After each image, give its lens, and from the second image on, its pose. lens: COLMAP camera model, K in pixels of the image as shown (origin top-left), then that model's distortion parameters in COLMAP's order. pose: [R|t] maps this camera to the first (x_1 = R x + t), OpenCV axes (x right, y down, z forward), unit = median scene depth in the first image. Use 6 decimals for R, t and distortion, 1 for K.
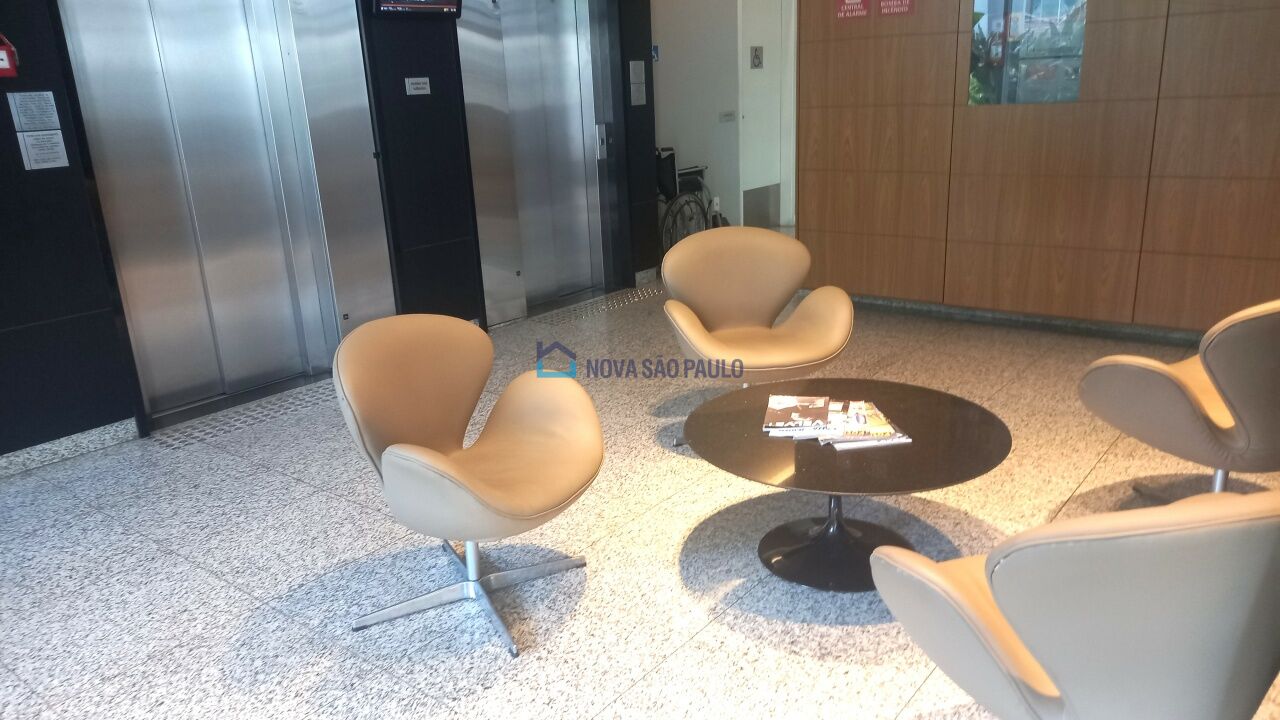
lens RADIAL K [[924.0, 0, 640.8], [0, 924.0, 361.7], [0, 0, 1]] dist [0.031917, -0.022809]
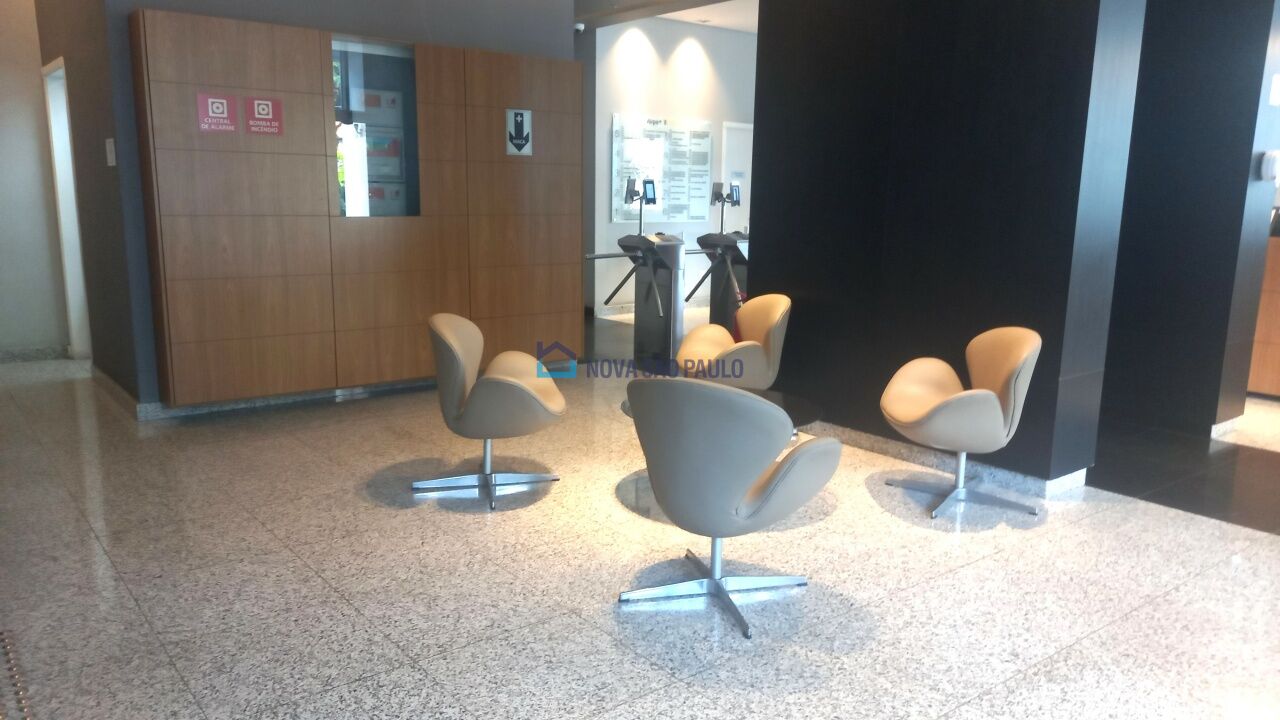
lens RADIAL K [[924.0, 0, 640.0], [0, 924.0, 360.9], [0, 0, 1]] dist [0.031917, -0.022809]
pose [[0.226928, -0.128444, 0.965404, -0.712294], [0.256022, 0.964268, 0.068113, -0.080425], [-0.939658, 0.231708, 0.251704, 0.379501]]
